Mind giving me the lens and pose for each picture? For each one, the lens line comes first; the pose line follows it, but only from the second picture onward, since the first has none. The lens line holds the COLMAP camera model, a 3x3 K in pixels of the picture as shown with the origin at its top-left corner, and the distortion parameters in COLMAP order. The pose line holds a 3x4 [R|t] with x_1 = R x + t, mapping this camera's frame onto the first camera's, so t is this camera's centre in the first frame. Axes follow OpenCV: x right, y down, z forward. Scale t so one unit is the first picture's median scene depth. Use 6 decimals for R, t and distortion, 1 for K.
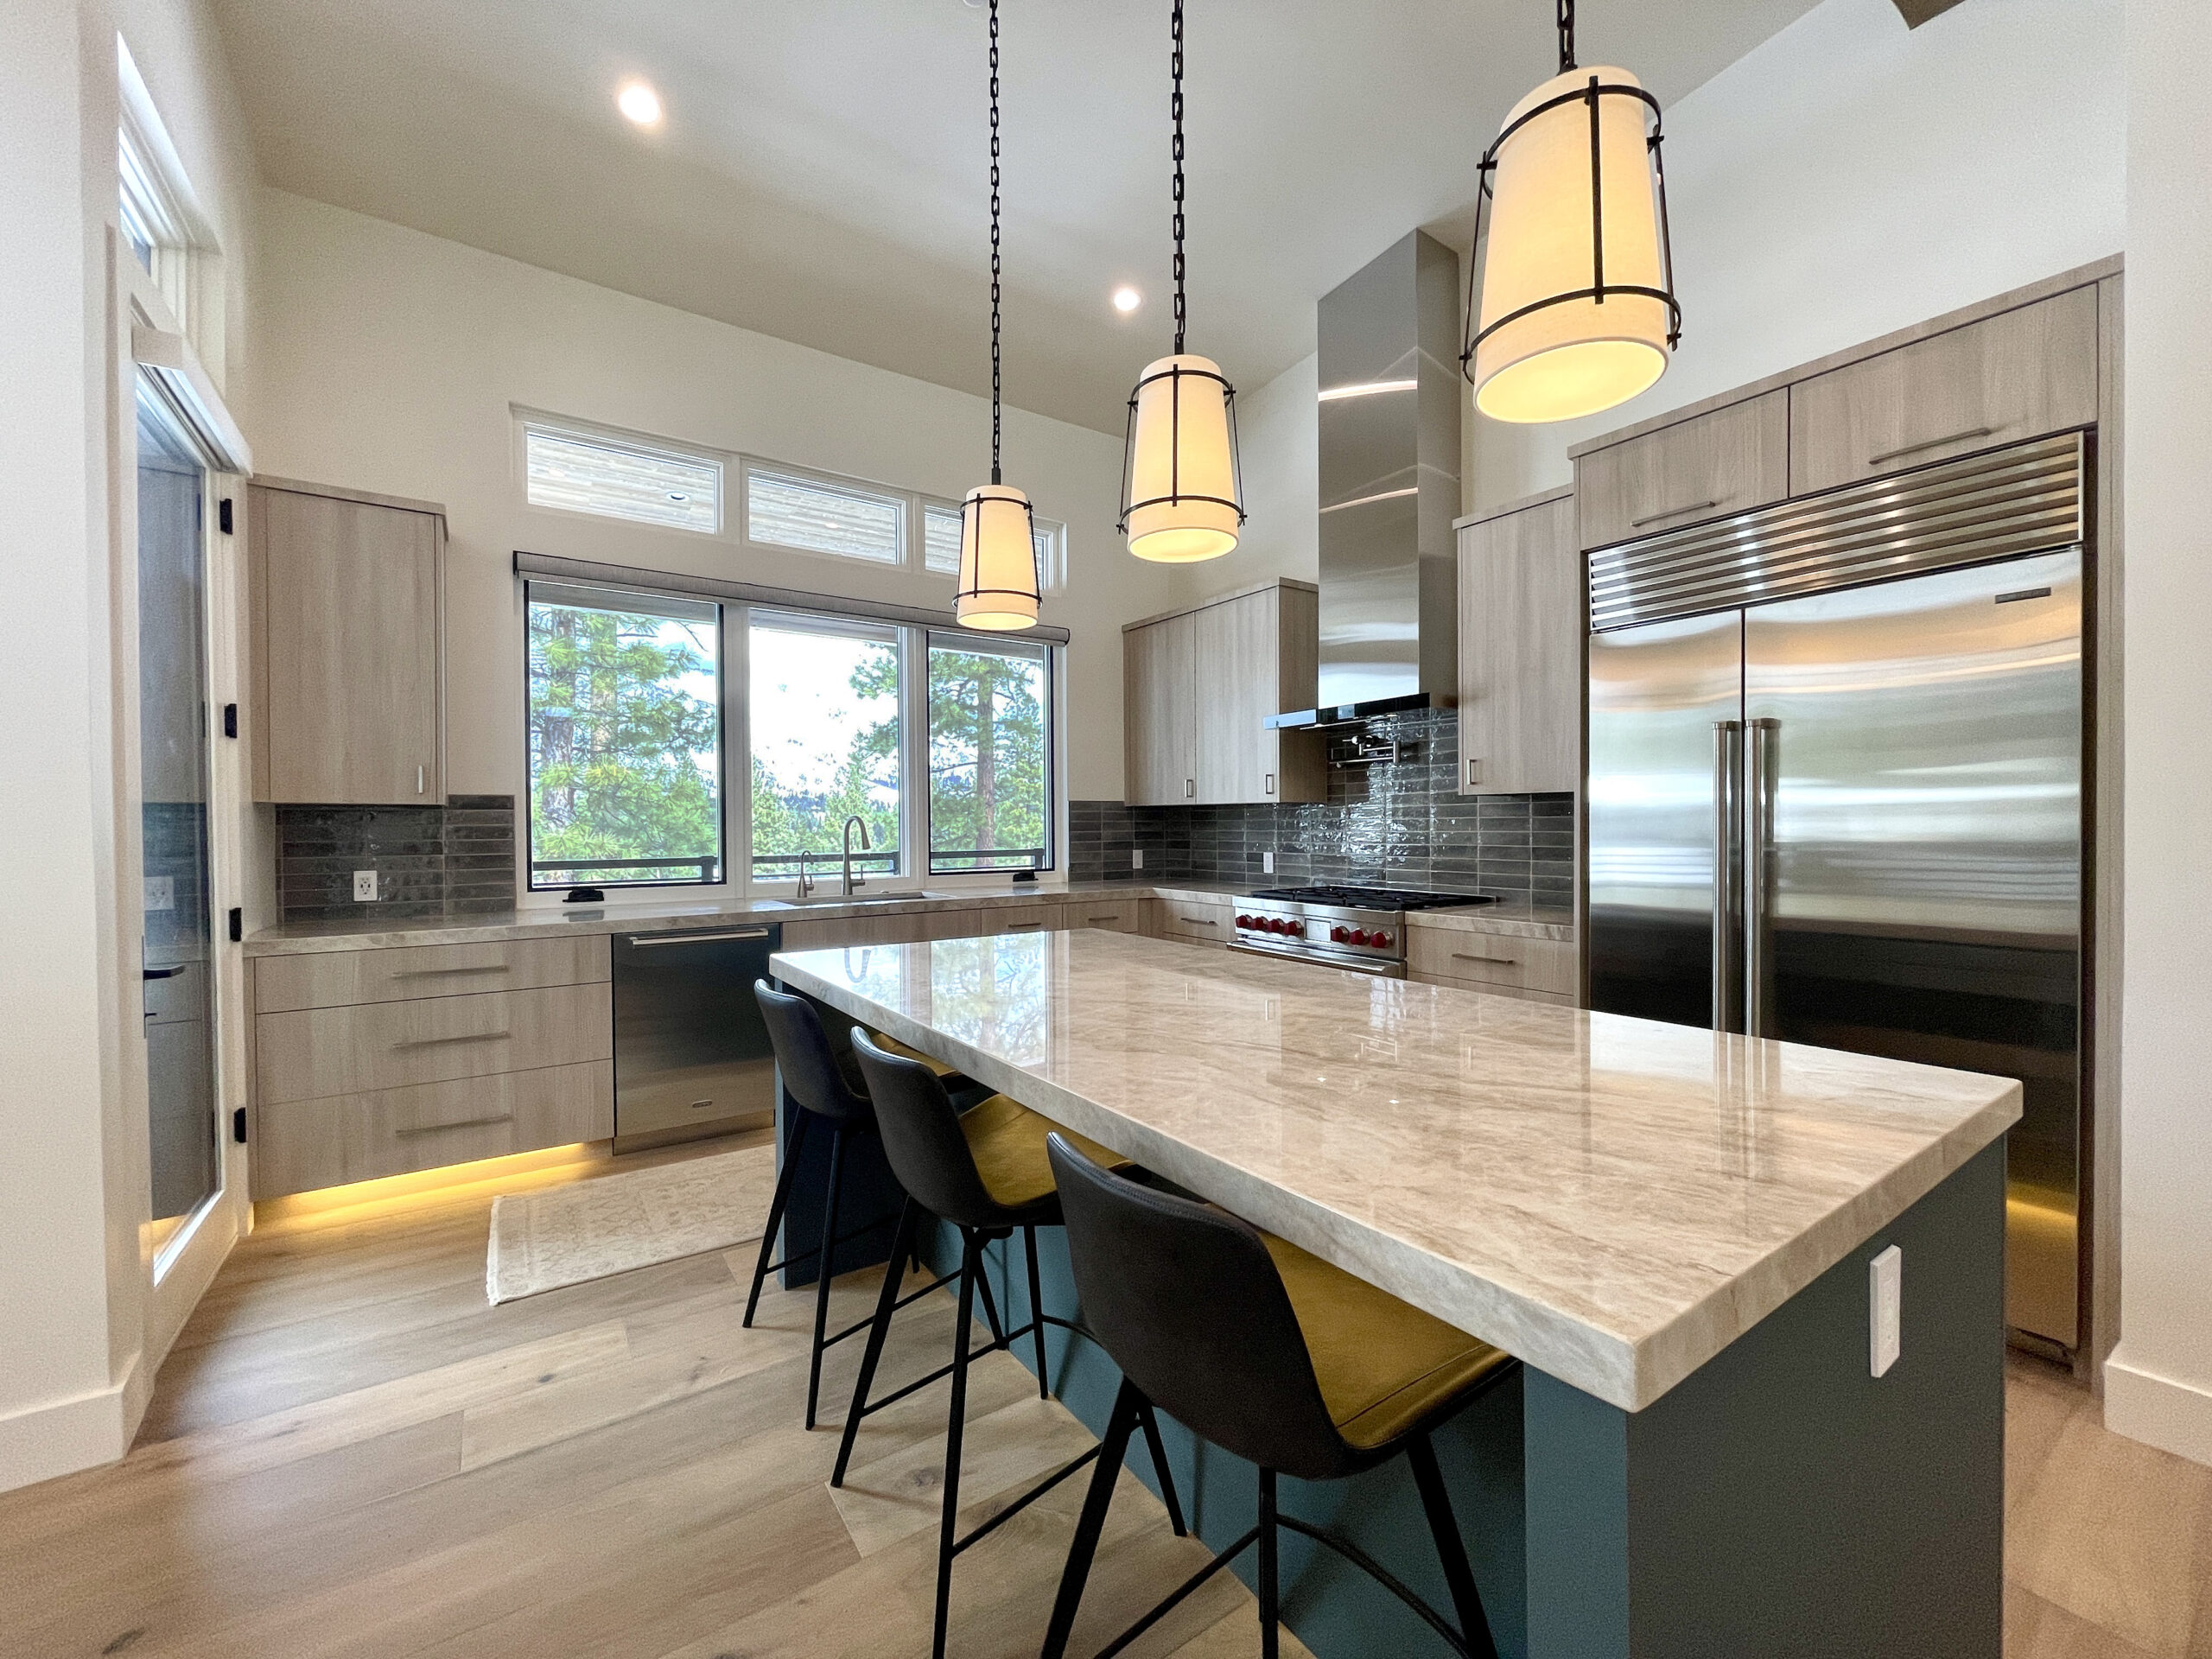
lens RADIAL K [[883.8, 0, 1094.8], [0, 883.8, 837.1], [0, 0, 1]] dist [-0.003337, 0.000343]
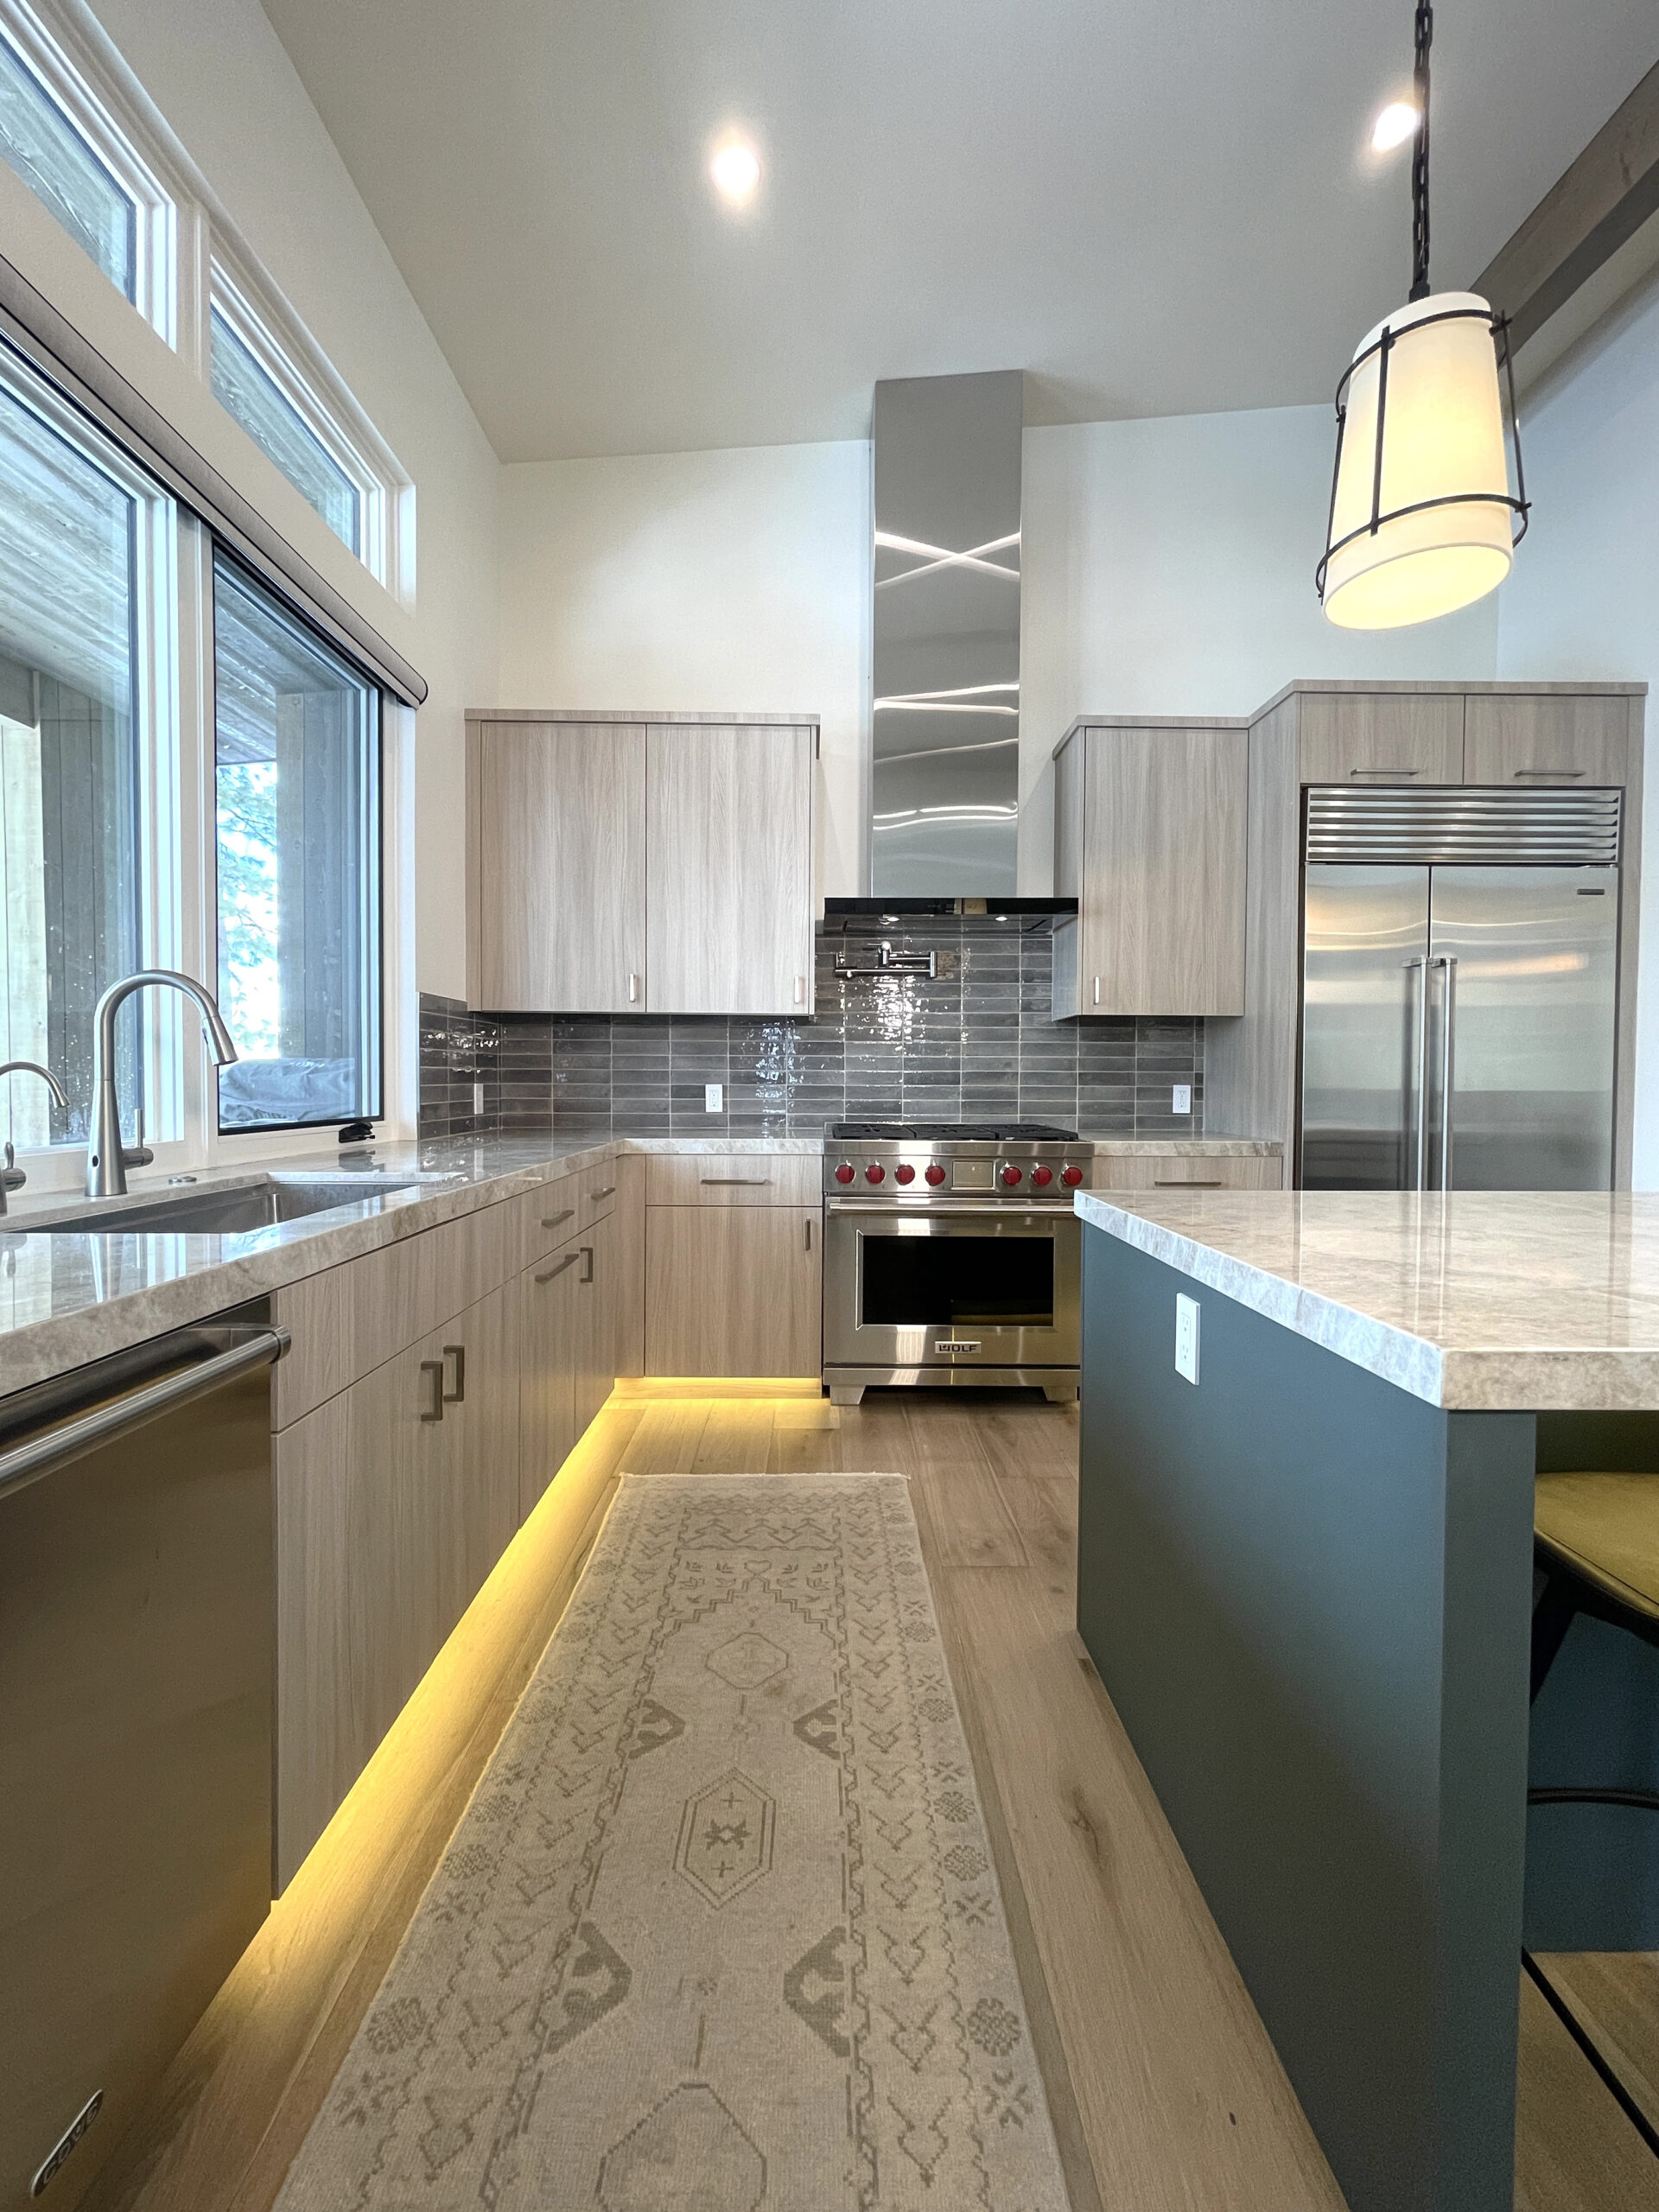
lens RADIAL K [[883.8, 0, 833.1], [0, 883.8, 1096.9], [0, 0, 1]] dist [-0.003337, 0.000343]
pose [[0.551486, -0.006847, 0.834156, -0.465011], [0.004559, 0.999976, 0.005194, 0.030988], [-0.834171, 0.000939, 0.551504, 0.645386]]
